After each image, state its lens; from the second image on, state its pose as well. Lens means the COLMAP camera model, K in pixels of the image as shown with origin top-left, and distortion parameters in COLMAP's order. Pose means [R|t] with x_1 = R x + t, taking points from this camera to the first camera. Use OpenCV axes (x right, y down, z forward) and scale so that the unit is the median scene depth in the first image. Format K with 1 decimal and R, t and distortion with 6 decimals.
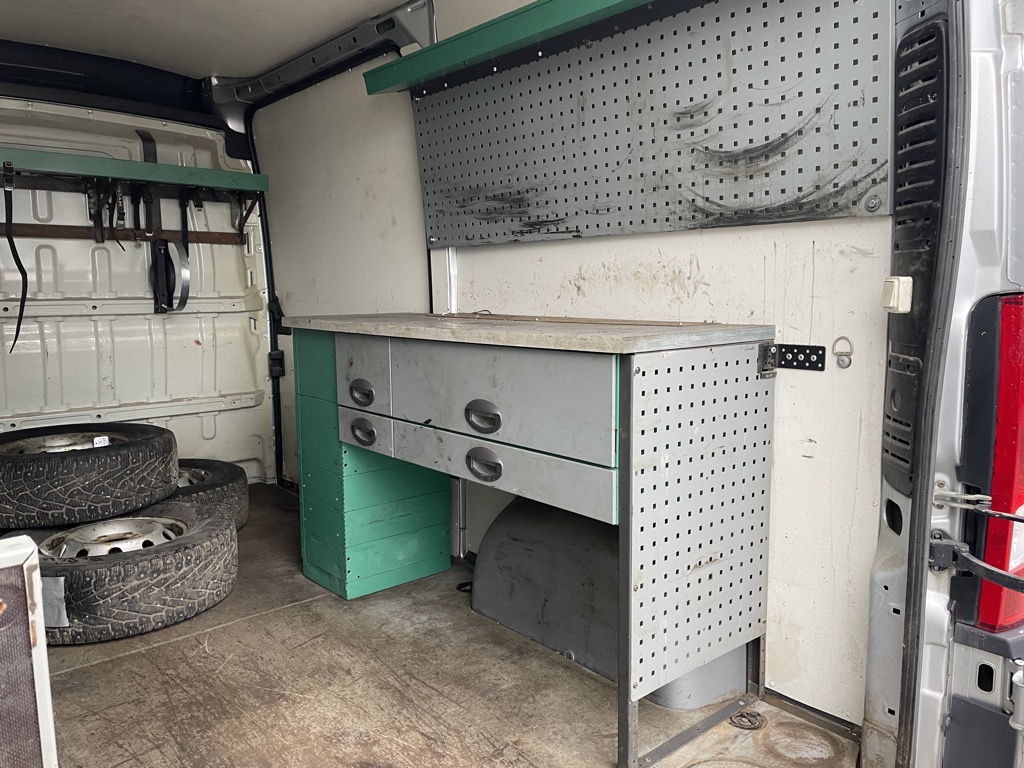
lens RADIAL K [[771.5, 0, 505.3], [0, 771.5, 379.3], [0, 0, 1]] dist [0.095695, -0.117712]
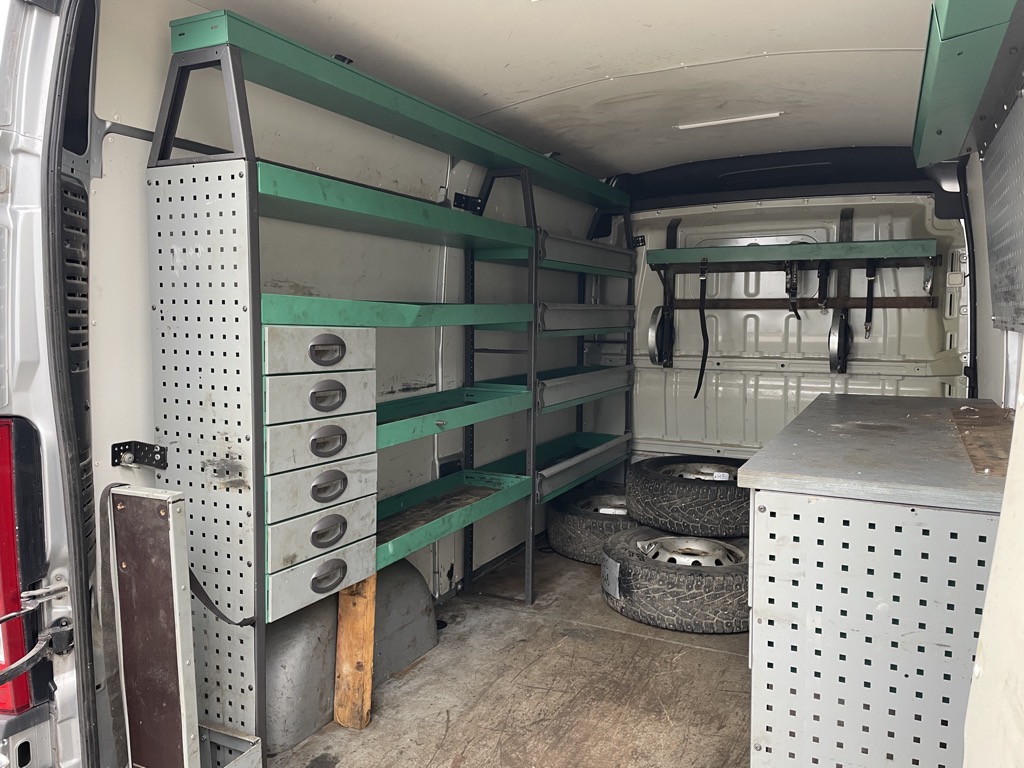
lens RADIAL K [[771.5, 0, 509.8], [0, 771.5, 378.8], [0, 0, 1]] dist [0.095695, -0.117712]
pose [[0.383538, 0.084969, -0.919608, 0.478486], [-0.111567, 0.992729, 0.045194, -0.092600], [0.916762, 0.085264, 0.390229, 0.188858]]
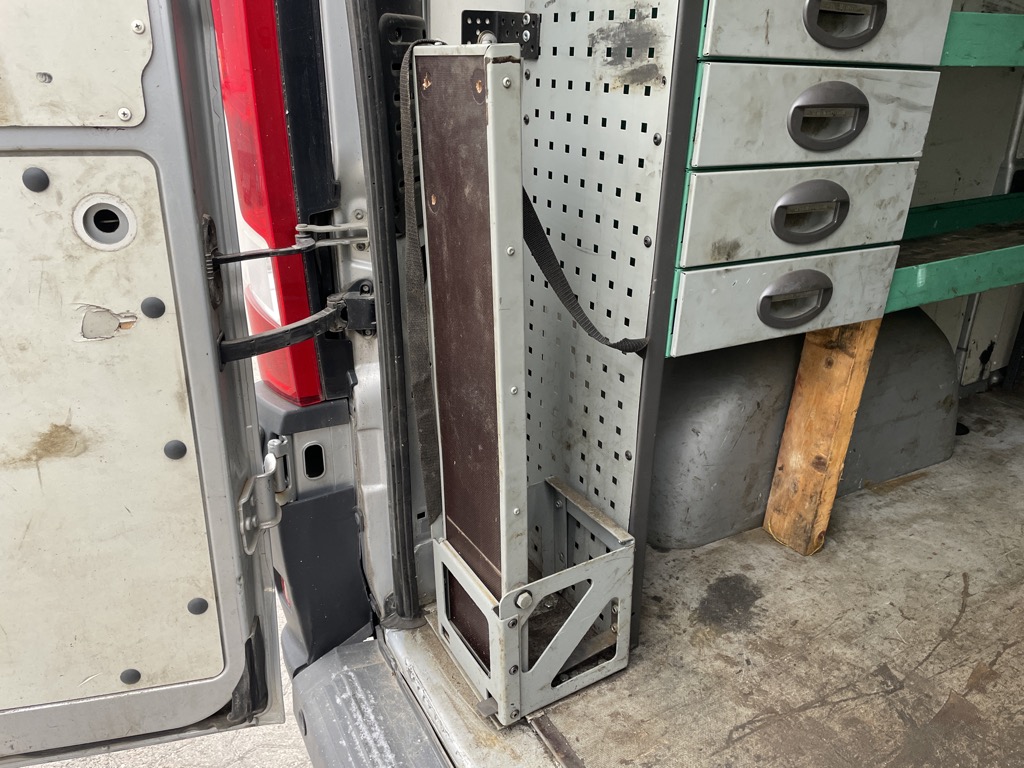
lens RADIAL K [[771.5, 0, 505.8], [0, 771.5, 388.5], [0, 0, 1]] dist [0.095695, -0.117712]
pose [[-0.197528, 0.390291, -0.899253, 0.158605], [-0.120621, 0.900679, 0.417405, 0.035282], [0.972848, 0.190917, -0.130832, 0.252143]]
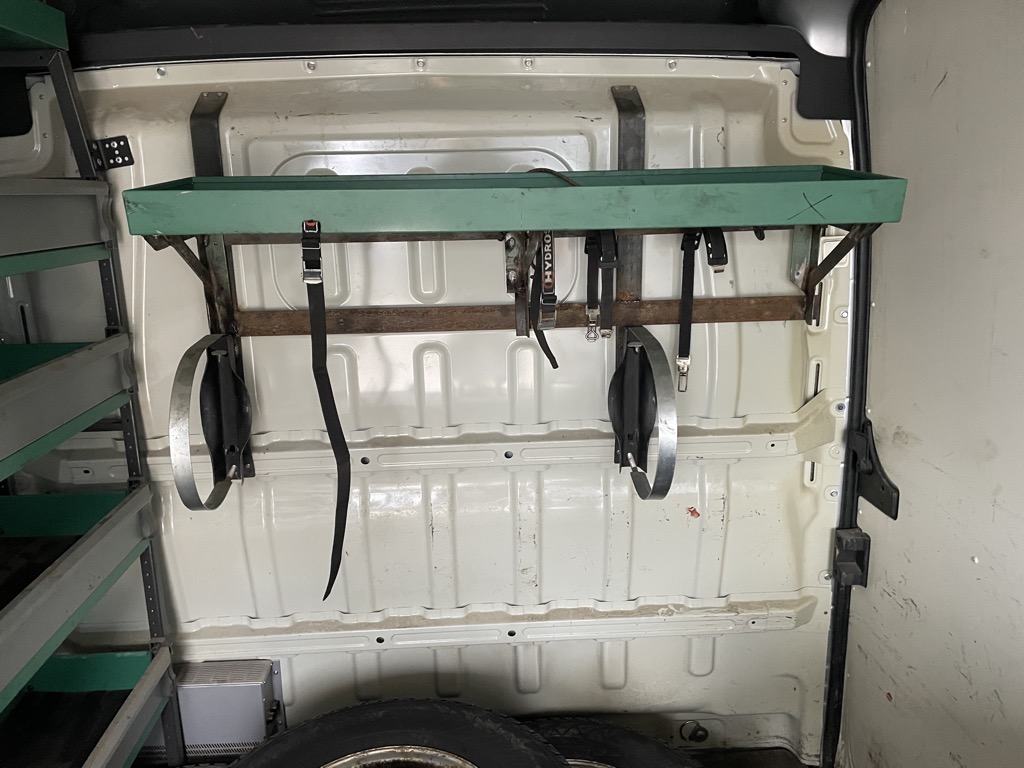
lens RADIAL K [[771.5, 0, 502.3], [0, 771.5, 382.7], [0, 0, 1]] dist [0.095695, -0.117712]
pose [[0.790284, 0.135883, -0.597484, -0.264057], [-0.054167, 0.986776, 0.152773, -0.256128], [0.610342, -0.088370, 0.787193, 0.699278]]
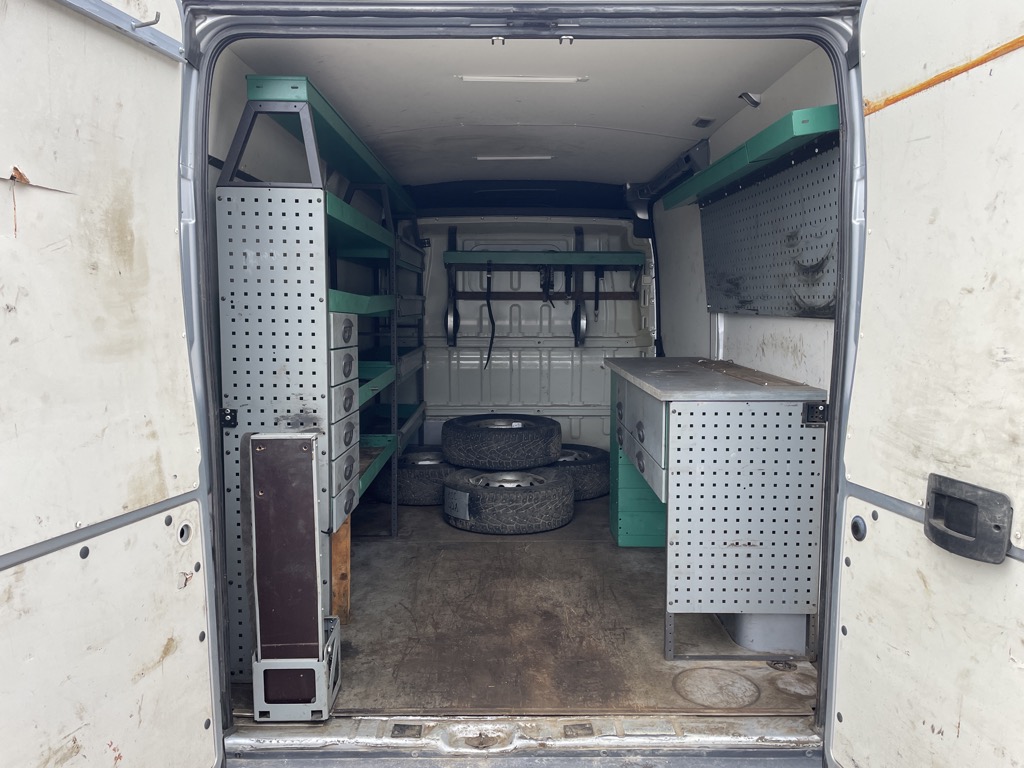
lens RADIAL K [[771.5, 0, 513.5], [0, 771.5, 386.0], [0, 0, 1]] dist [0.095695, -0.117712]
pose [[0.765182, 0.077553, -0.639127, 0.519527], [-0.082512, 0.996345, 0.022114, -0.039929], [0.638505, 0.035815, 0.768784, -0.271817]]
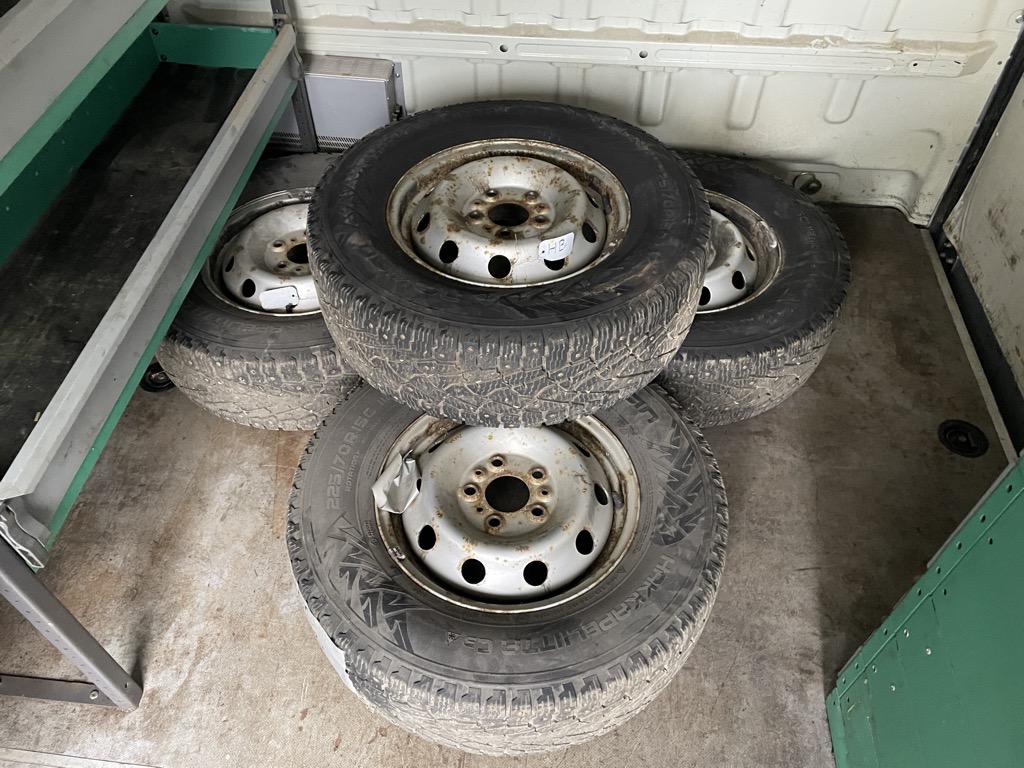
lens RADIAL K [[771.5, 0, 504.5], [0, 771.5, 387.6], [0, 0, 1]] dist [0.095695, -0.117712]
pose [[0.693282, 0.548271, -0.467717, -0.266301], [-0.089125, 0.709253, 0.699298, -0.180879], [0.715134, -0.443125, 0.540577, 0.675824]]
